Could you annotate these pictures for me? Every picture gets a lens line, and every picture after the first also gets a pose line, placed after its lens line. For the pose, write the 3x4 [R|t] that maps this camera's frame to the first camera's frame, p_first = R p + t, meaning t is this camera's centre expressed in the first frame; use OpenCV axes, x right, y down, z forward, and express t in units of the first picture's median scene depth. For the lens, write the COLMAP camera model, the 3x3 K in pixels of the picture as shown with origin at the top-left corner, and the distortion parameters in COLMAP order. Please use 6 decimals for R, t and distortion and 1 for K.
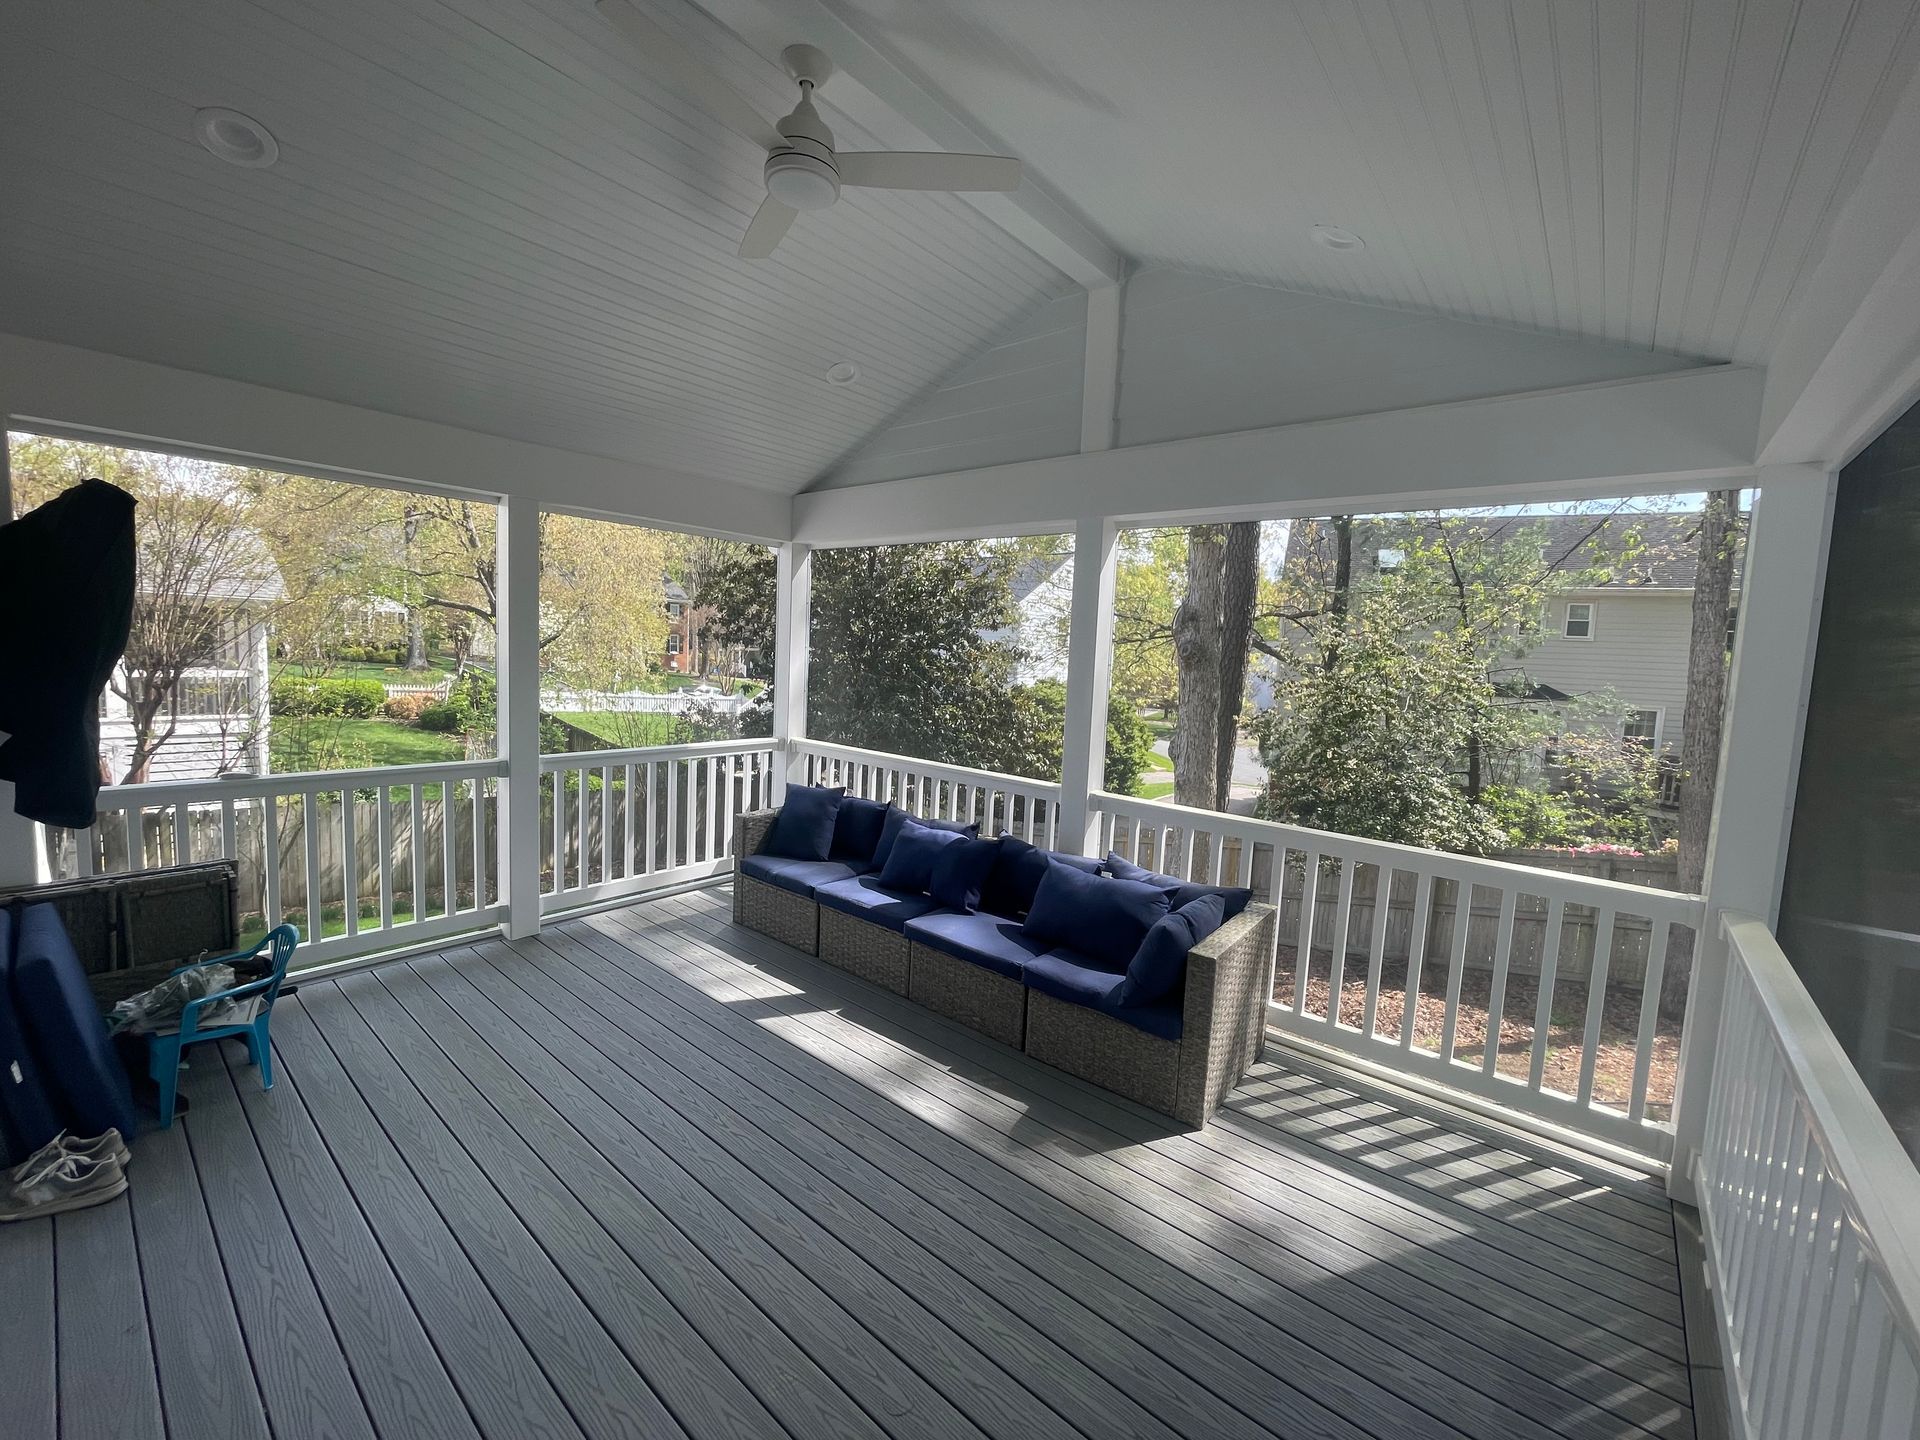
lens RADIAL K [[778.9, 0, 954.8], [0, 778.9, 718.1], [0, 0, 1]] dist [-0.001130, 0.000311]
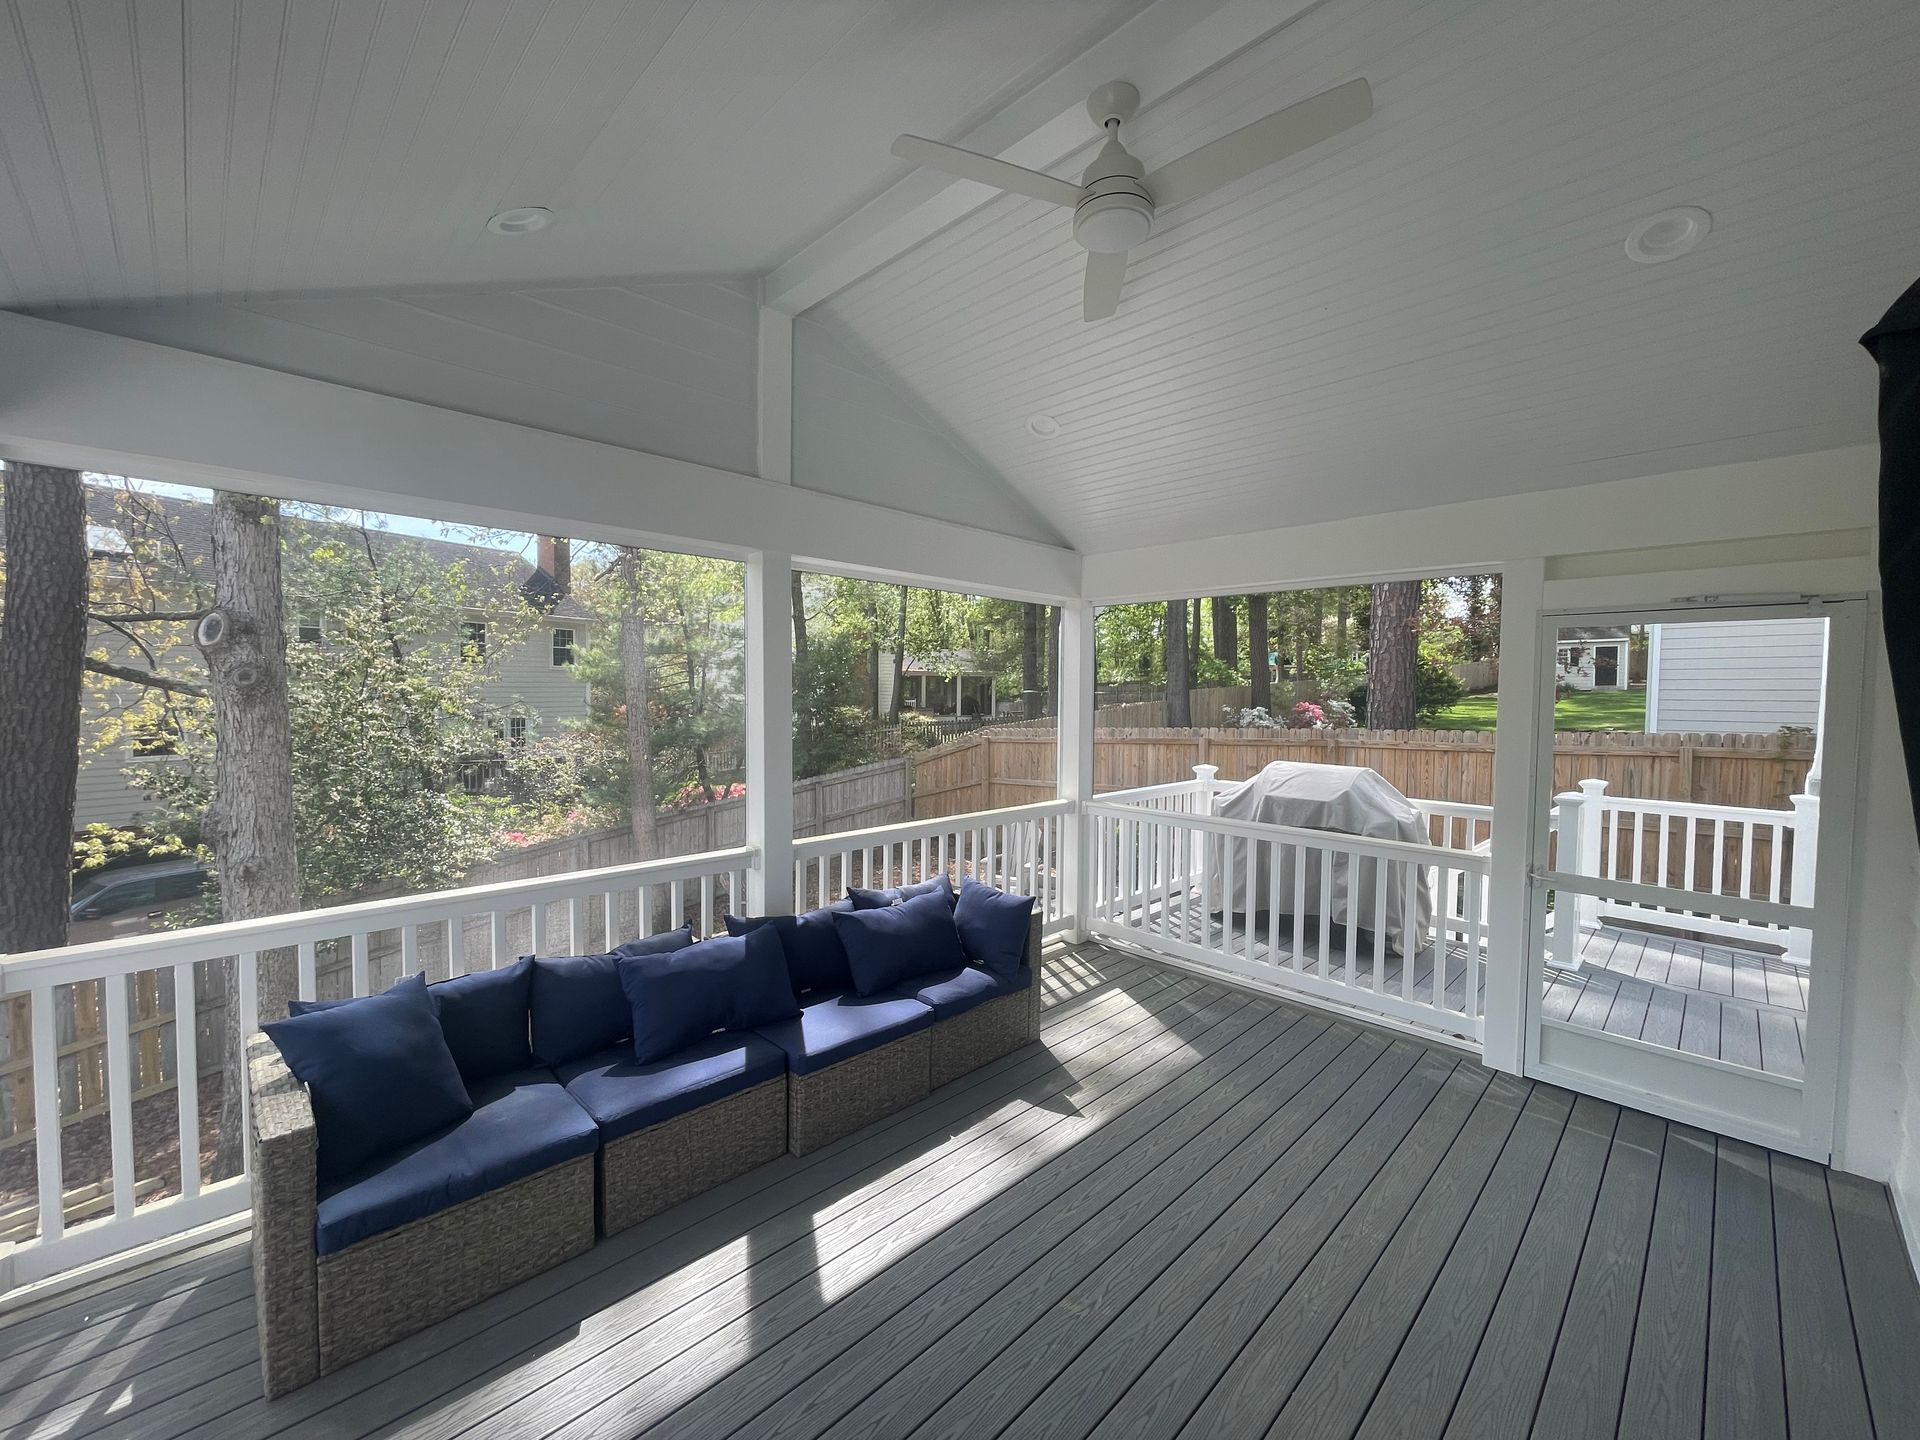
lens RADIAL K [[778.9, 0, 954.8], [0, 778.9, 718.1], [0, 0, 1]] dist [-0.001130, 0.000311]
pose [[0.091102, -0.083164, 0.992363, -0.738534], [0.084981, 0.993521, 0.075459, -0.111261], [-0.992209, 0.077458, 0.097579, 0.702865]]
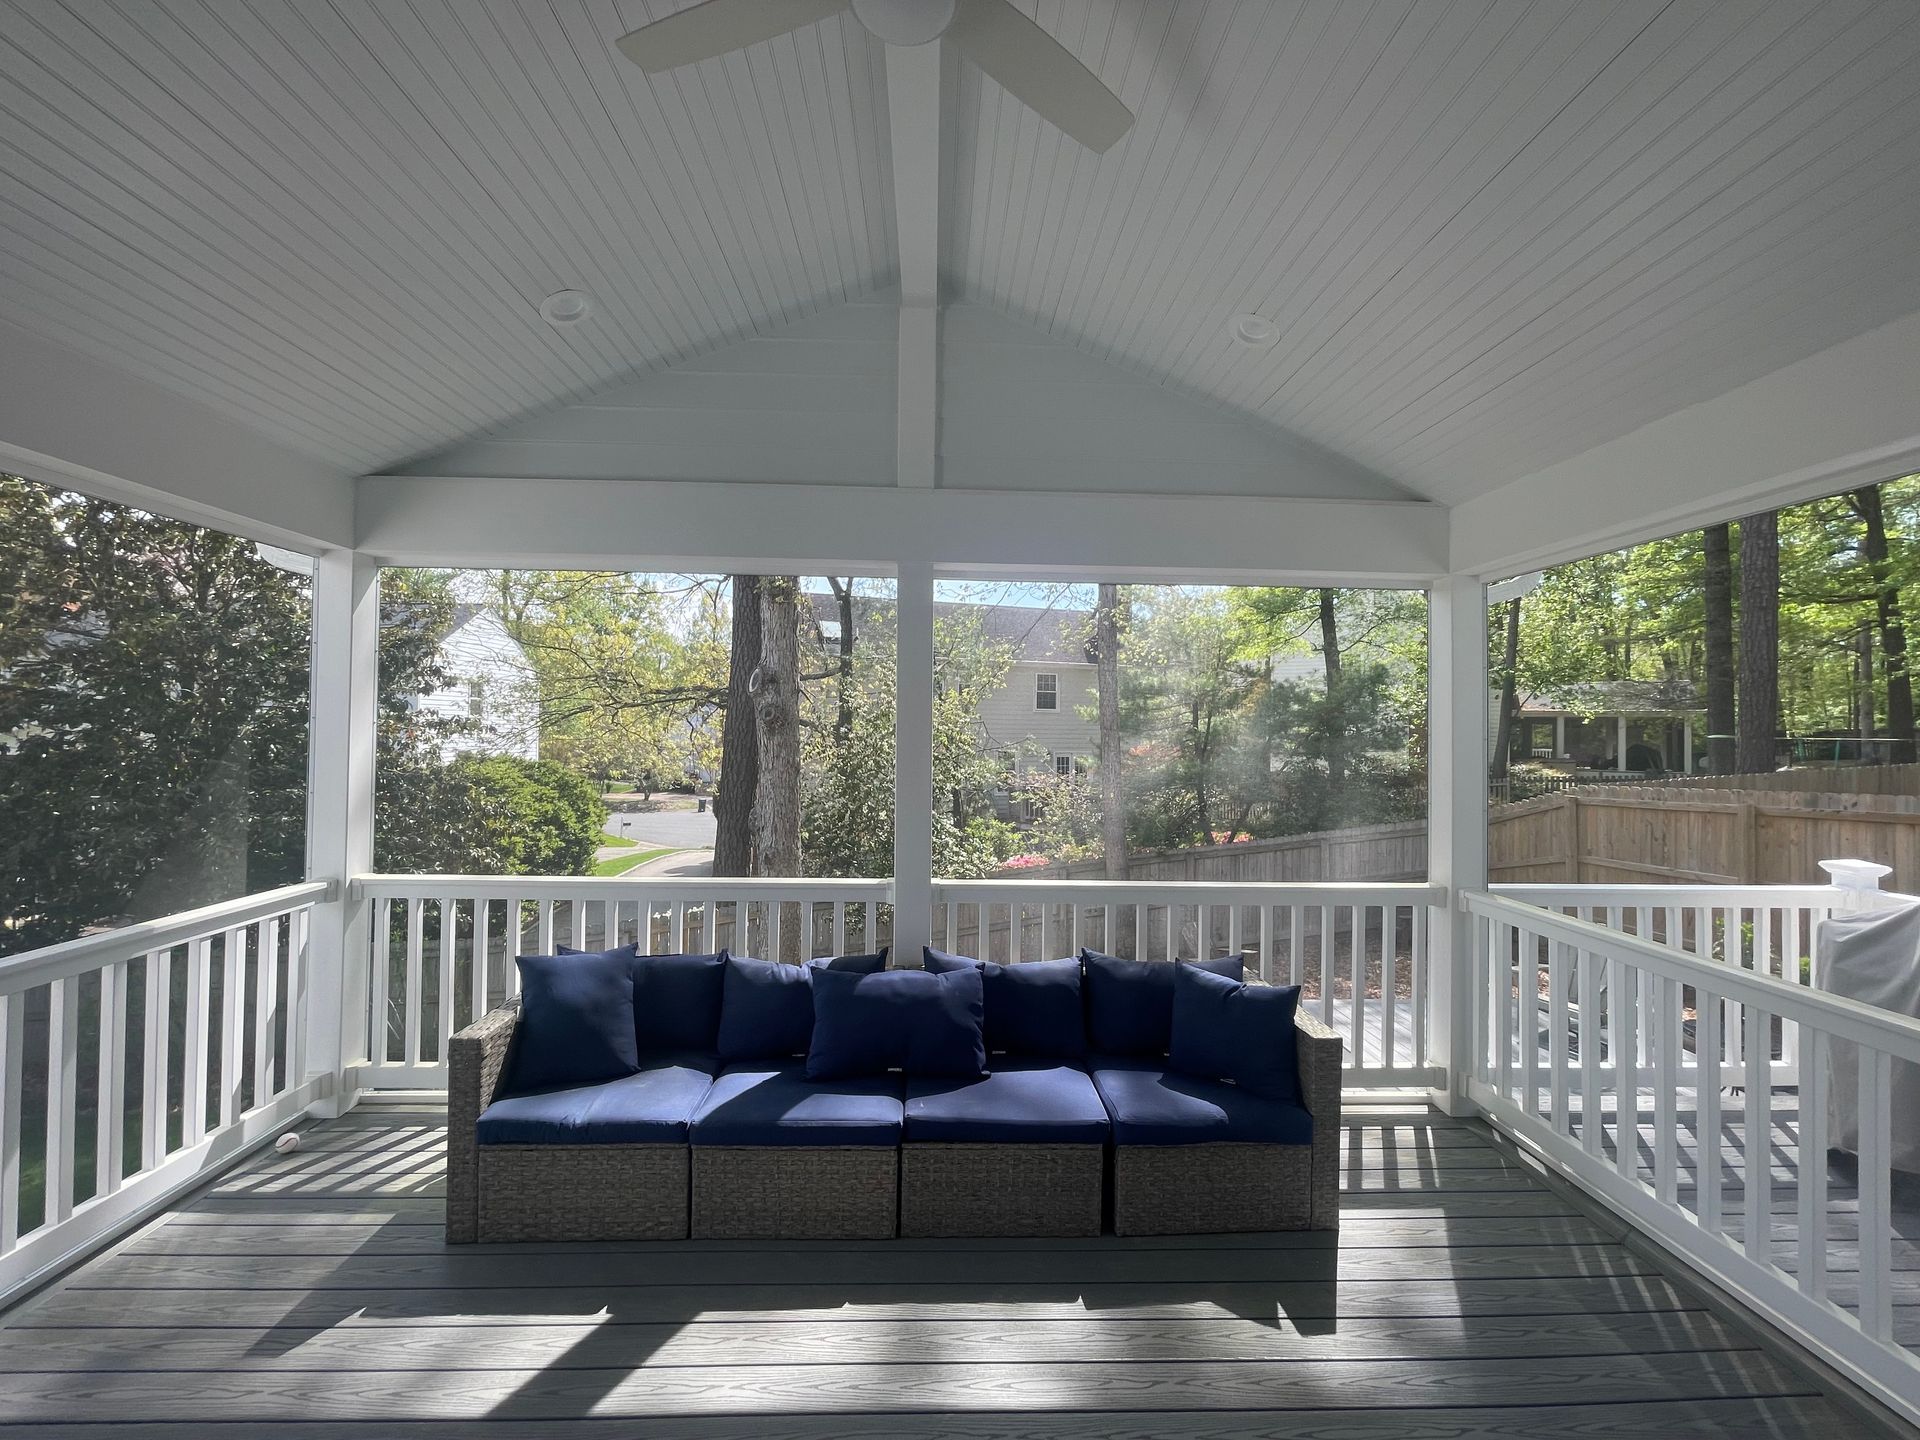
lens RADIAL K [[773.9, 0, 960.0], [0, 773.9, 720.0], [0, 0, 1]] dist [-0.000916, -0.000135]
pose [[0.741809, -0.029584, 0.669958, -0.362746], [0.082664, 0.995441, -0.047572, -0.037849], [-0.665497, 0.090670, 0.740873, 0.342606]]
